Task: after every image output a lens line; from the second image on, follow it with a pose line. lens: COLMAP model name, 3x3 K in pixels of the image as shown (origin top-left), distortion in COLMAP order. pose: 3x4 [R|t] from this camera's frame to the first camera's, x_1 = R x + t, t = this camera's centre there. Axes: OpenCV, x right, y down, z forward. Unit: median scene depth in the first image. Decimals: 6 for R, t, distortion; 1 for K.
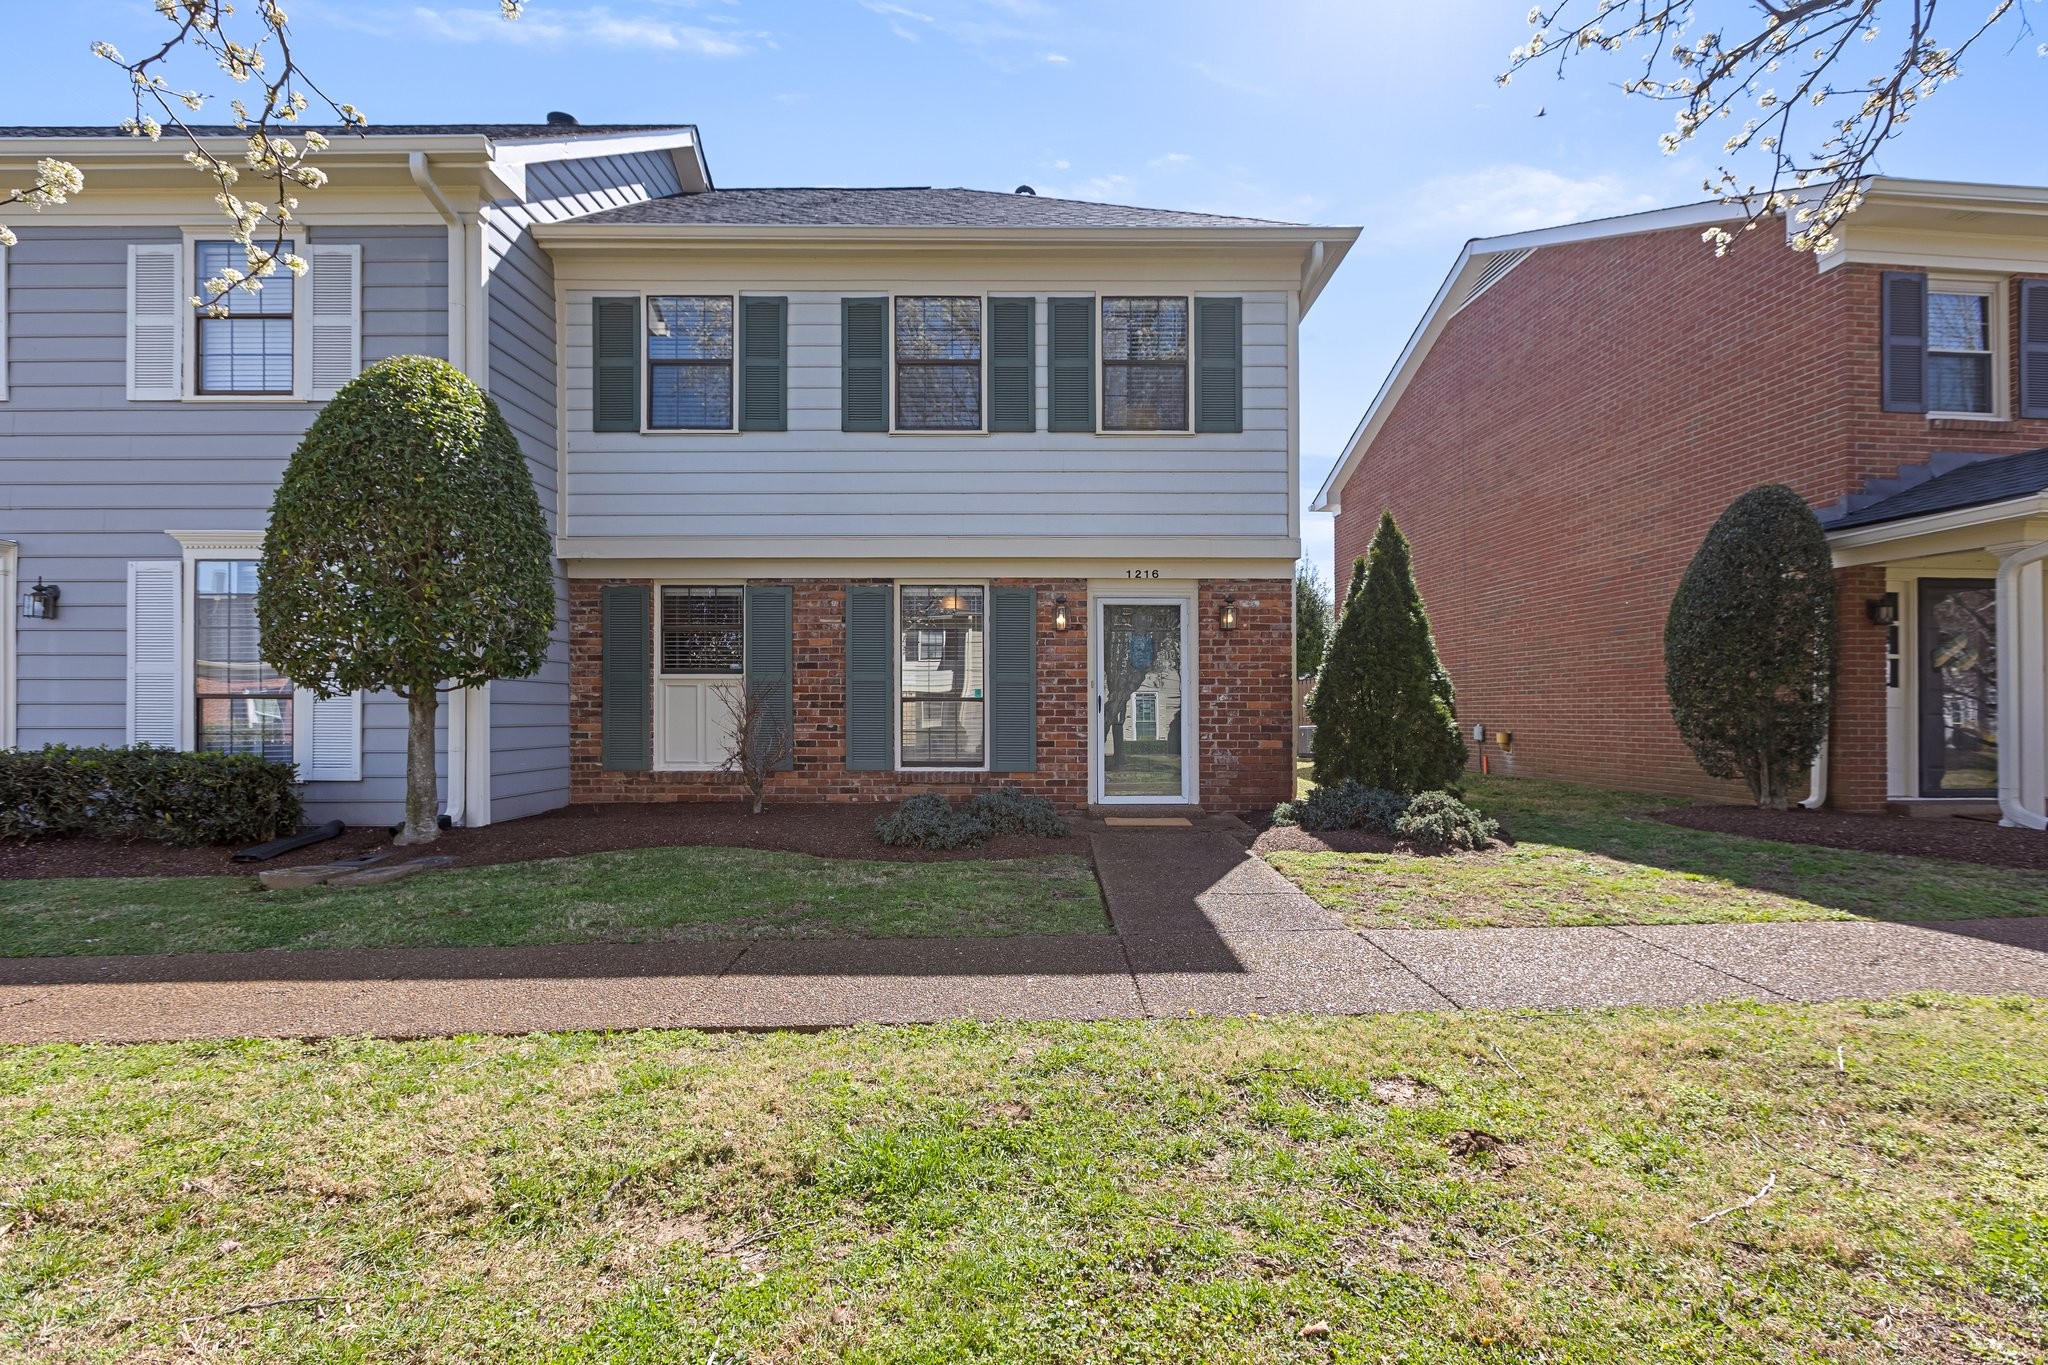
lens RADIAL K [[916.7, 0, 1029.4], [0, 916.7, 708.1], [0, 0, 1]] dist [-0.000933, 0.001893]
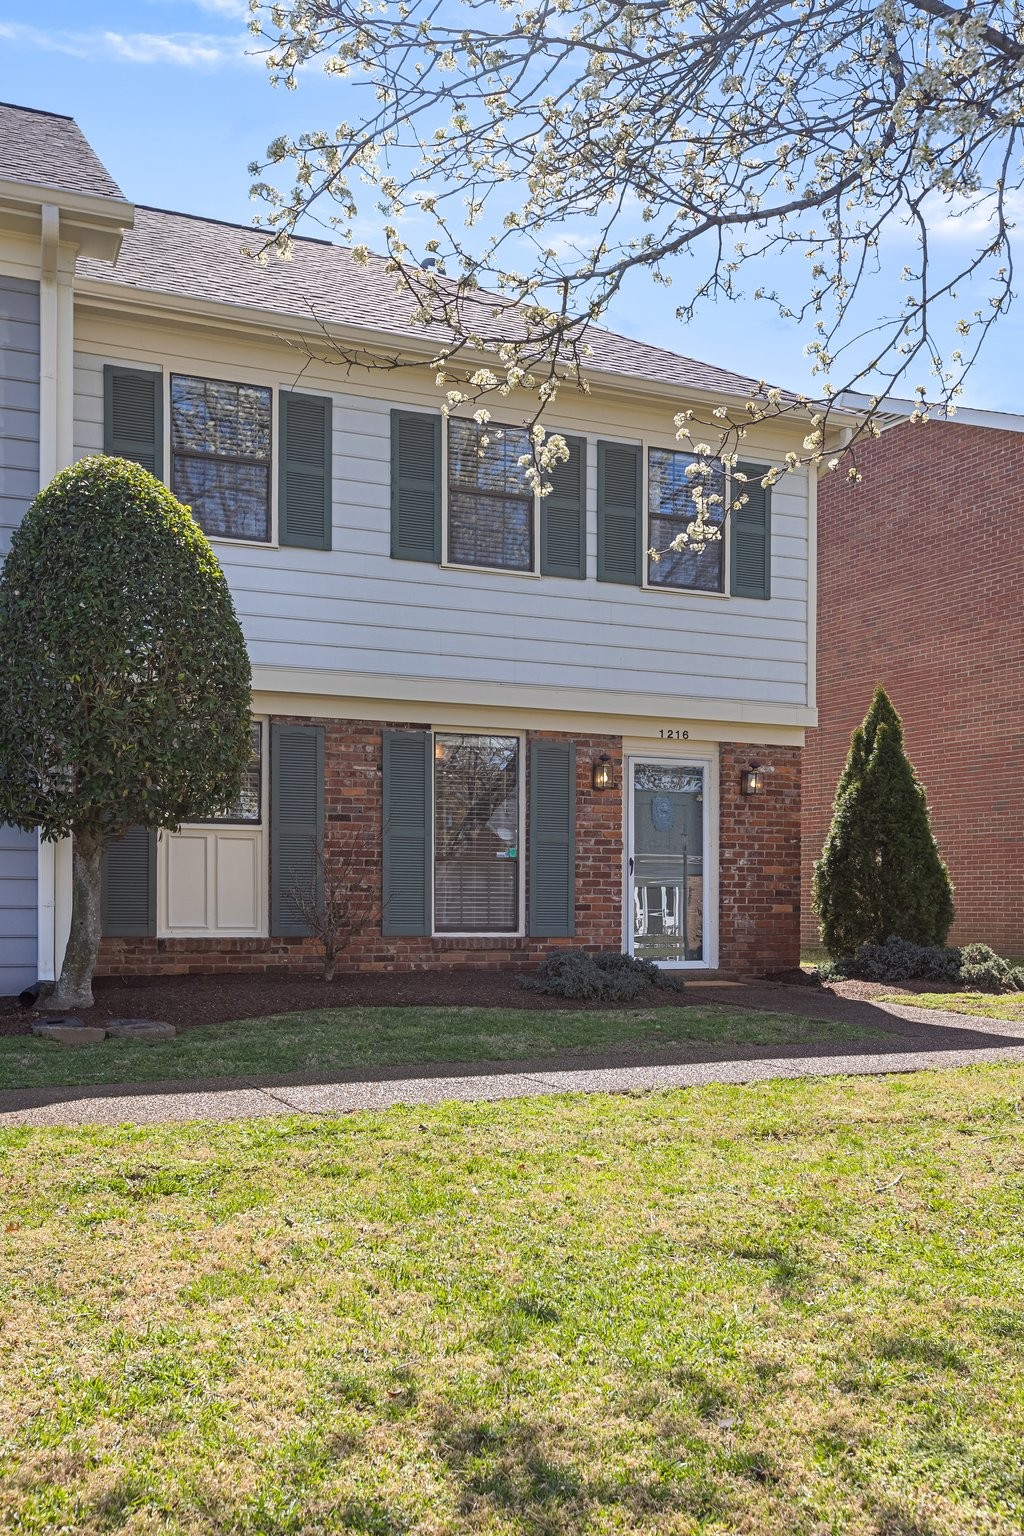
lens RADIAL K [[1339.0, 0, 505.2], [0, 1339.0, 909.7], [0, 0, 1]] dist [0.003580, -0.015677]
pose [[0.924122, 0.003390, 0.382083, -0.588598], [-0.009003, 0.999876, 0.012906, 0.024285], [-0.381992, -0.015366, 0.924038, -0.255245]]
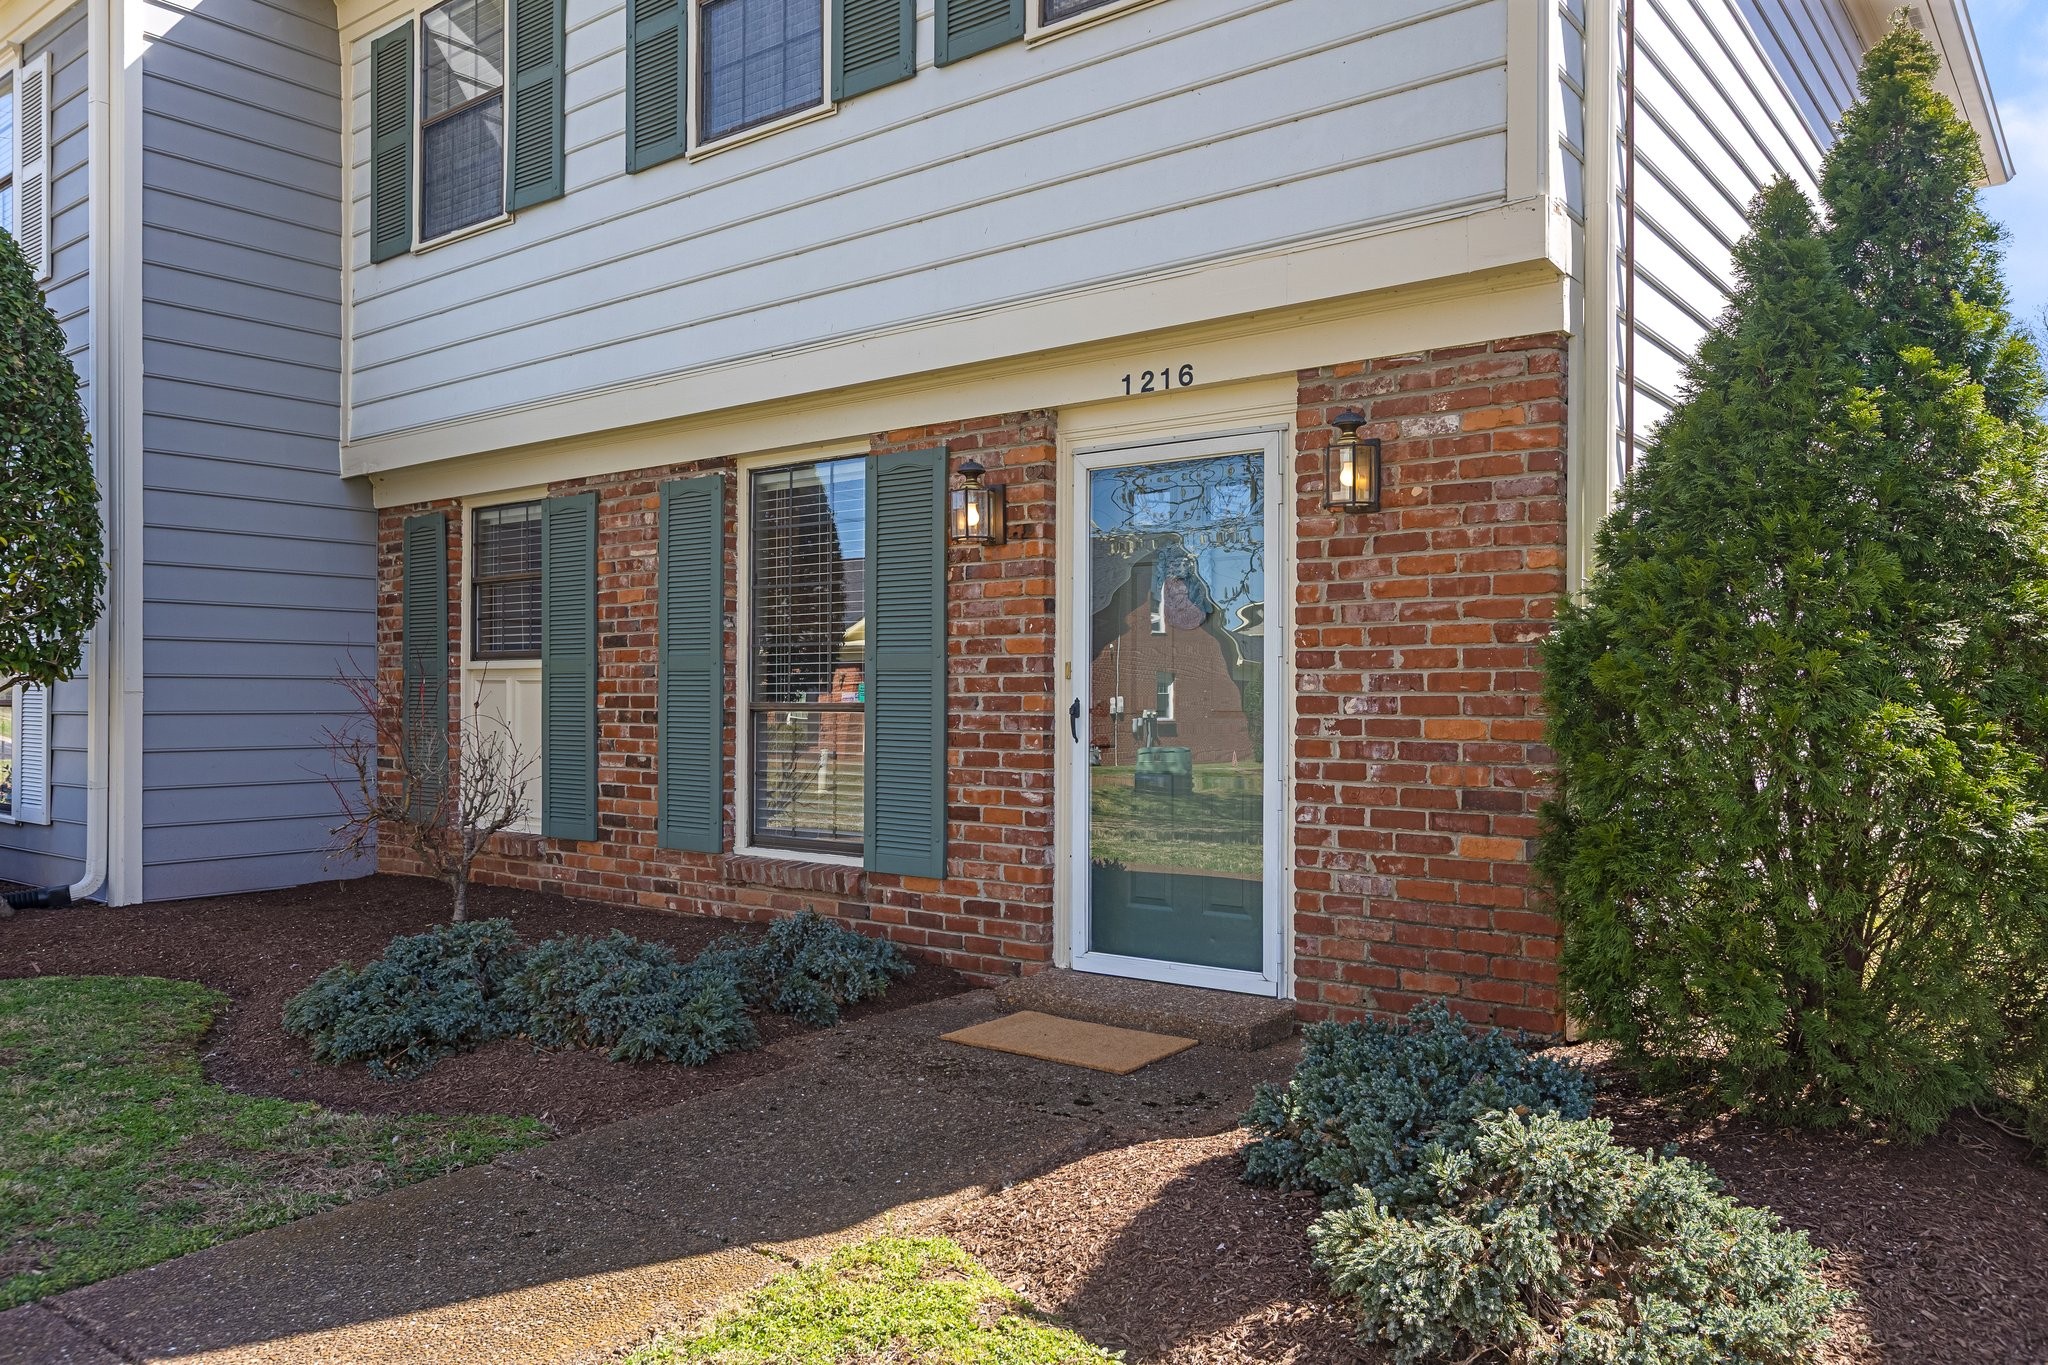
lens RADIAL K [[1457.5, 0, 1022.7], [0, 1457.5, 700.8], [0, 0, 1]] dist [0.010568, -0.003648]
pose [[0.791492, 0.001504, -0.611178, 0.448981], [-0.000363, 0.999998, 0.001990, -0.014160], [0.611180, -0.001353, 0.791491, 0.486159]]
